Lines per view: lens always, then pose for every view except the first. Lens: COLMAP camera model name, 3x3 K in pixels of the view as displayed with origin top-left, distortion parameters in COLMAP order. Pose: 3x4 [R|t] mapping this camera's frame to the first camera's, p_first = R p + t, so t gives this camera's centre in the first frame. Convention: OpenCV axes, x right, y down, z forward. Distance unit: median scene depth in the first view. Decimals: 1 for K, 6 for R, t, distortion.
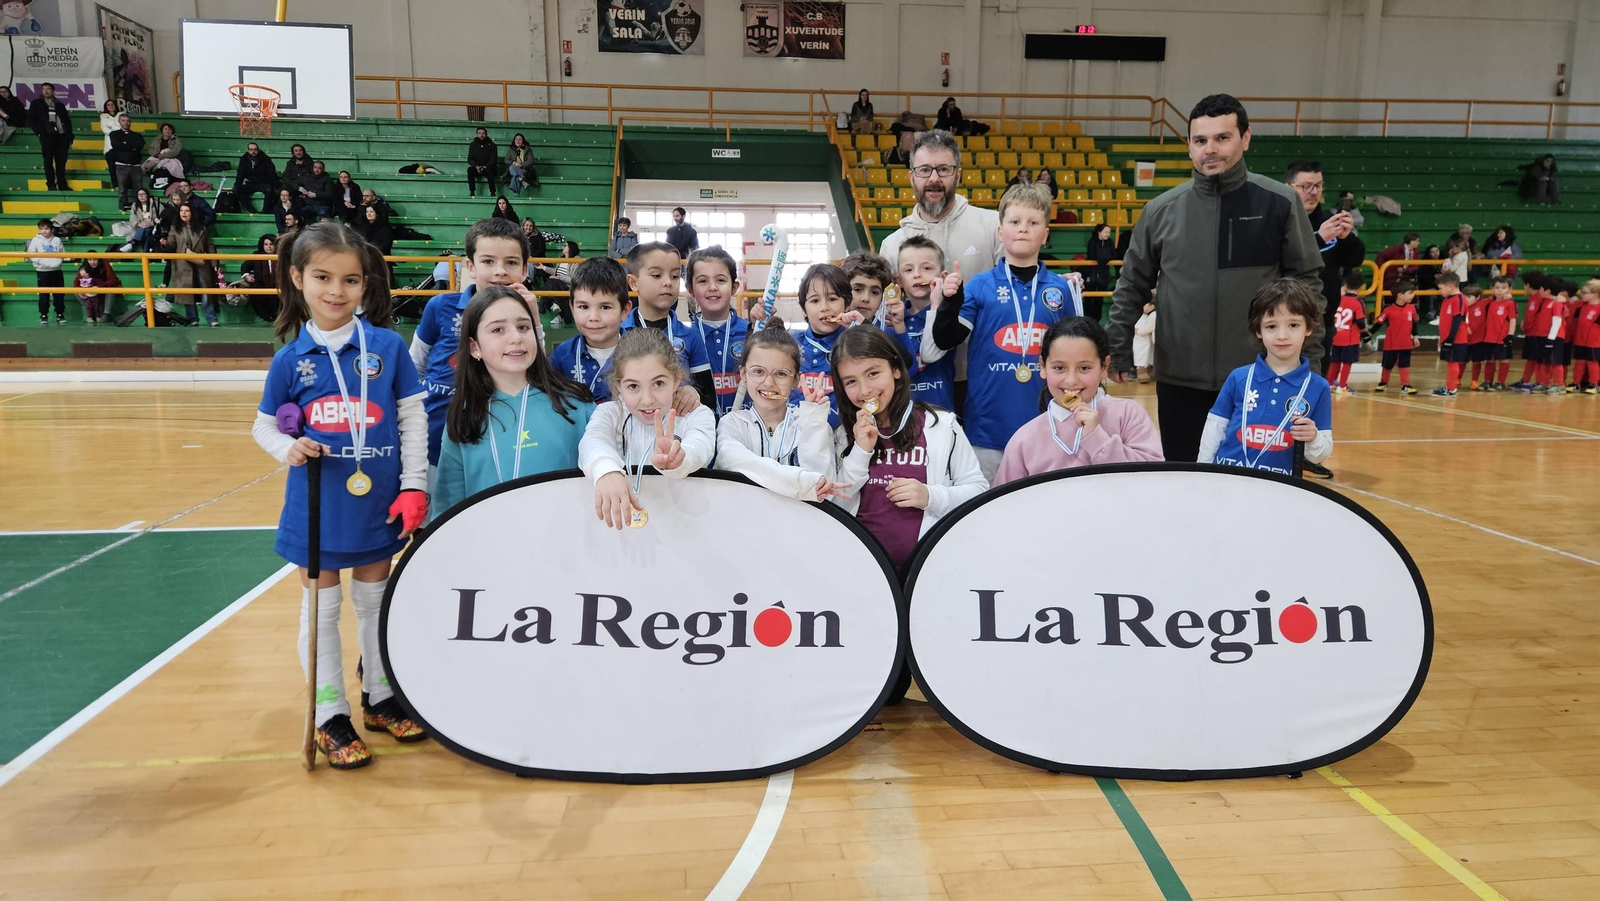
lens RADIAL K [[1048.8, 0, 787.4], [0, 1048.8, 449.8], [0, 0, 1]] dist [0.079828, -0.075503]
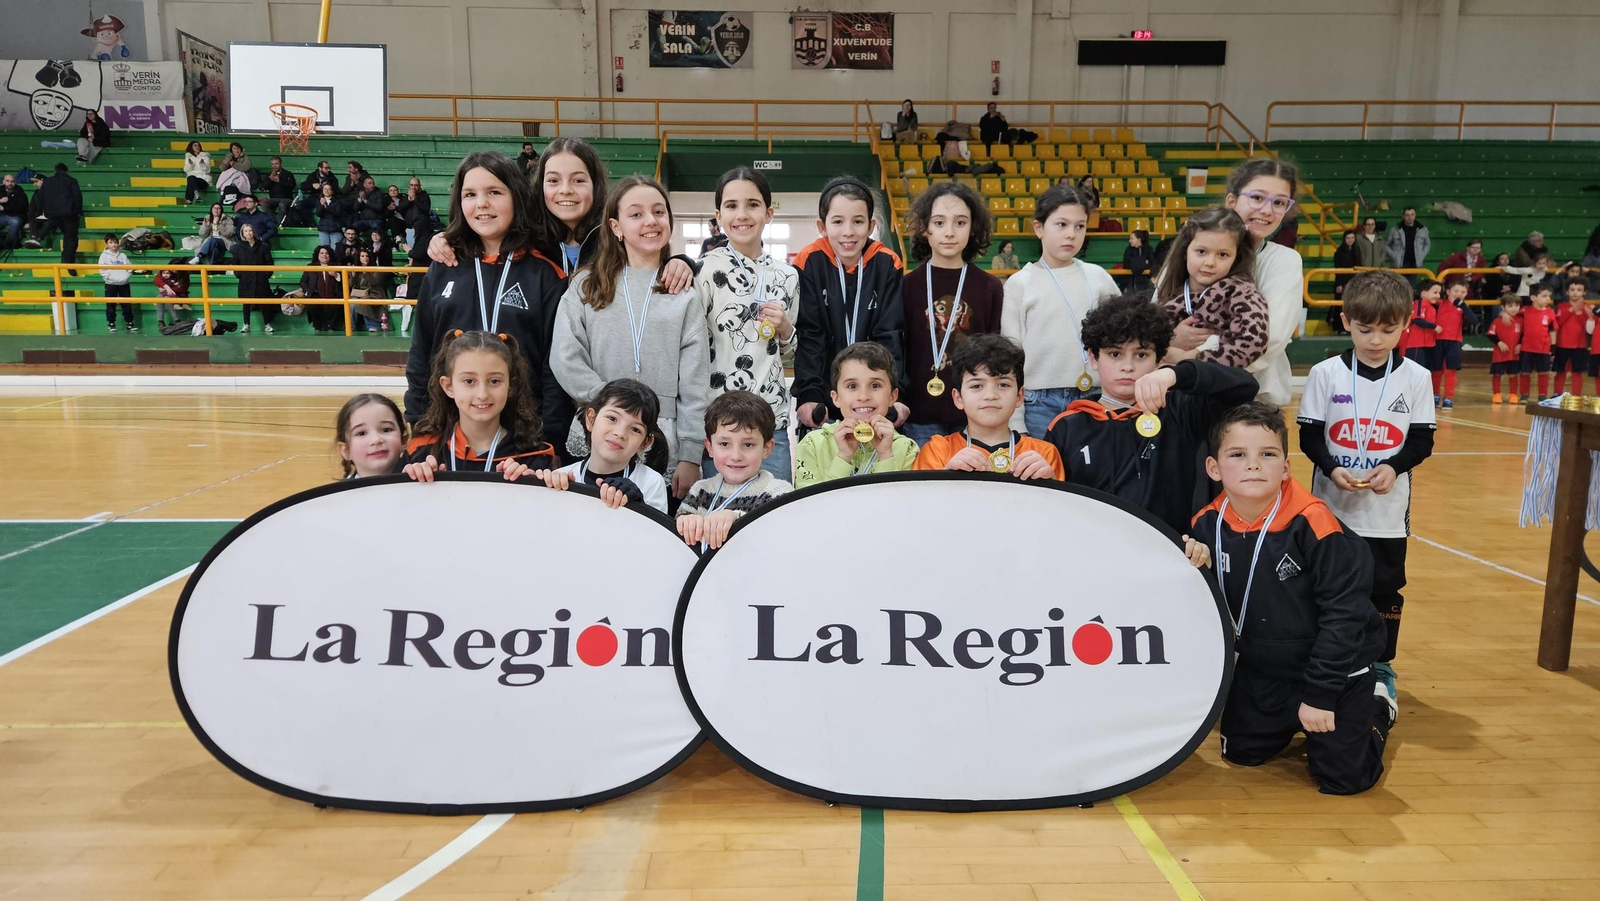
lens RADIAL K [[1040.1, 0, 769.2], [0, 1040.1, 456.1], [0, 0, 1]] dist [0.075783, -0.068876]
pose [[0.996565, 0.012301, -0.081891, 0.027760], [-0.012537, 0.999919, -0.002373, -0.000058], [0.081855, 0.003392, 0.996638, 0.004110]]
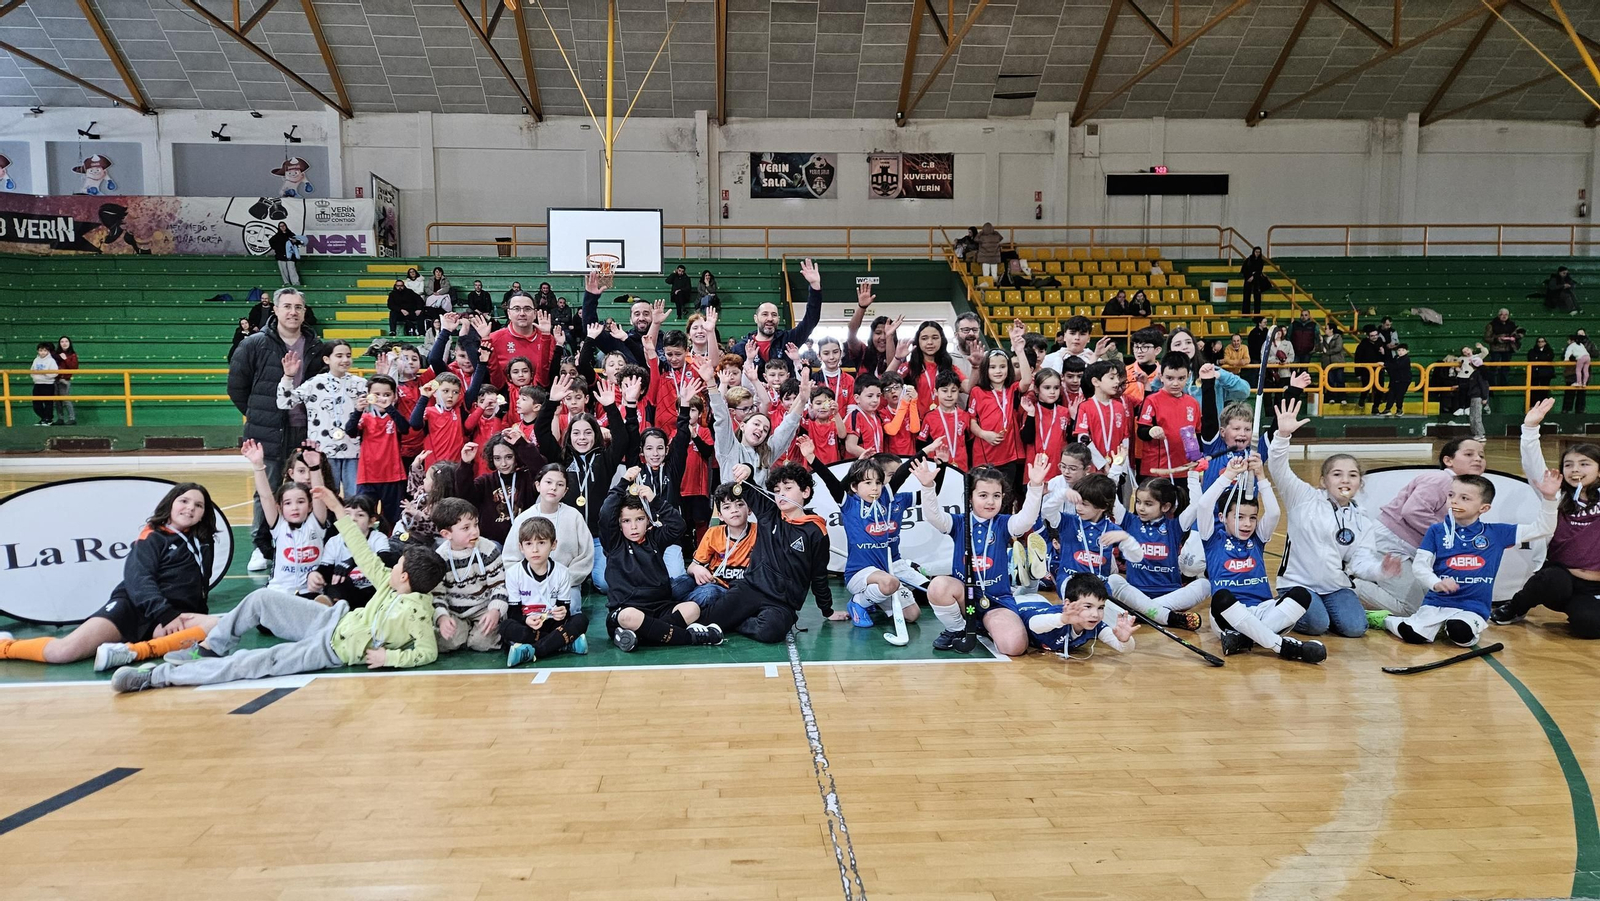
lens RADIAL K [[1048.8, 0, 787.4], [0, 1048.8, 449.8], [0, 0, 1]] dist [0.079828, -0.075503]
pose [[0.998949, -0.006287, -0.045405, -0.094848], [0.001920, 0.995420, -0.095583, 0.029957], [0.045798, 0.095395, 0.994385, -0.191568]]
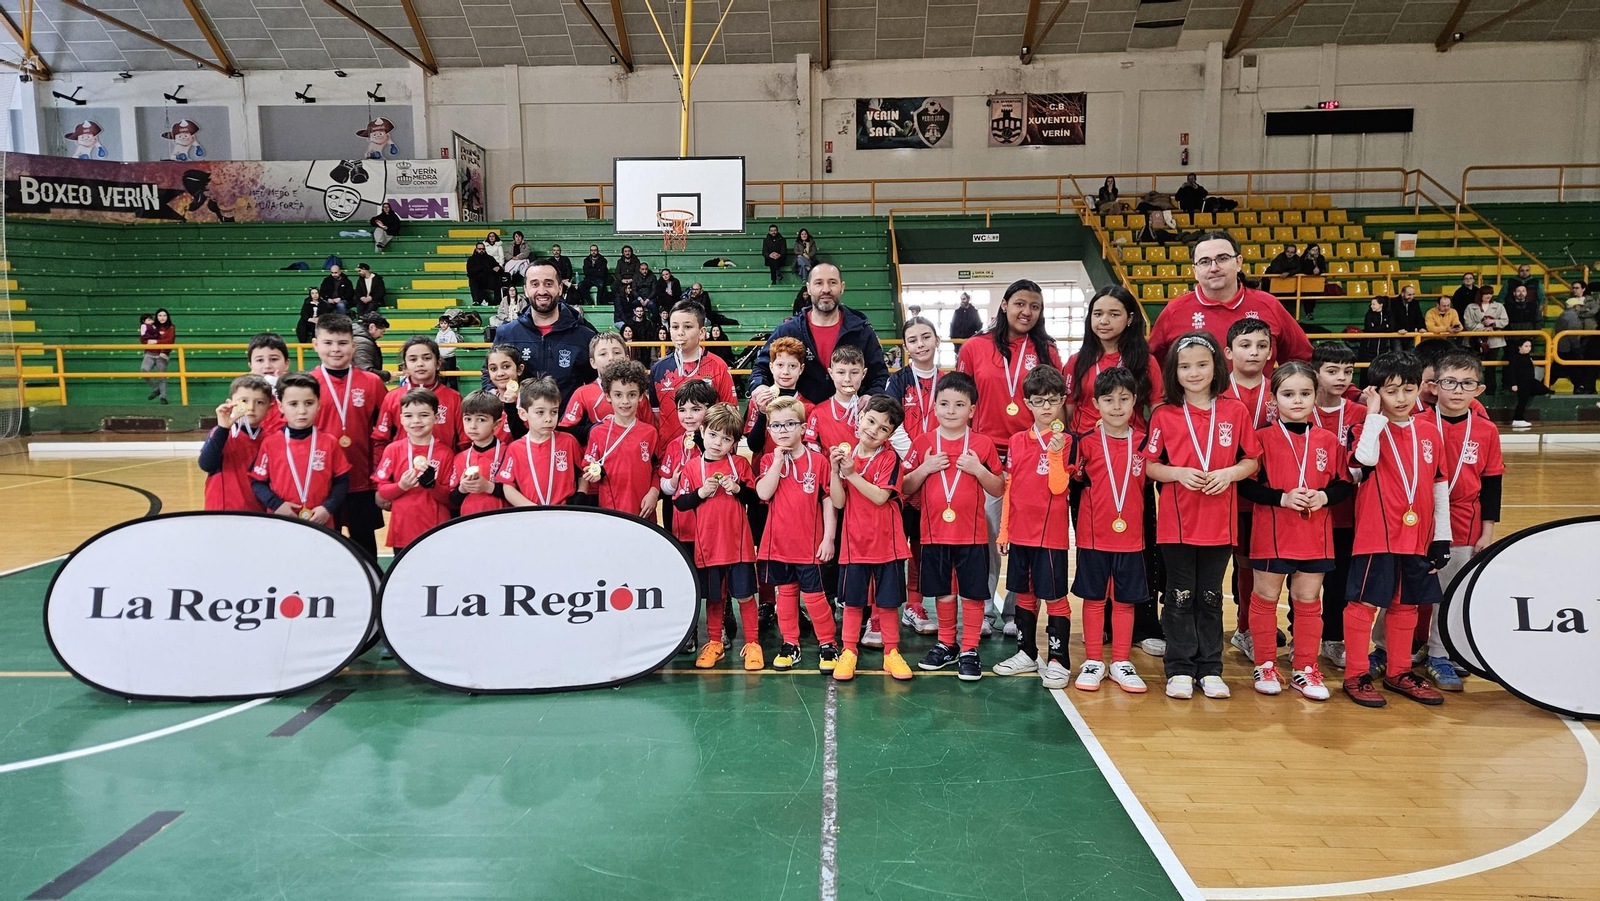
lens RADIAL K [[1048.8, 0, 787.4], [0, 1048.8, 449.8], [0, 0, 1]] dist [0.079828, -0.075503]
pose [[0.988381, 0.002497, -0.151973, -0.092547], [-0.011951, 0.998046, -0.061330, 0.005789], [0.151523, 0.062434, 0.986480, -0.086653]]
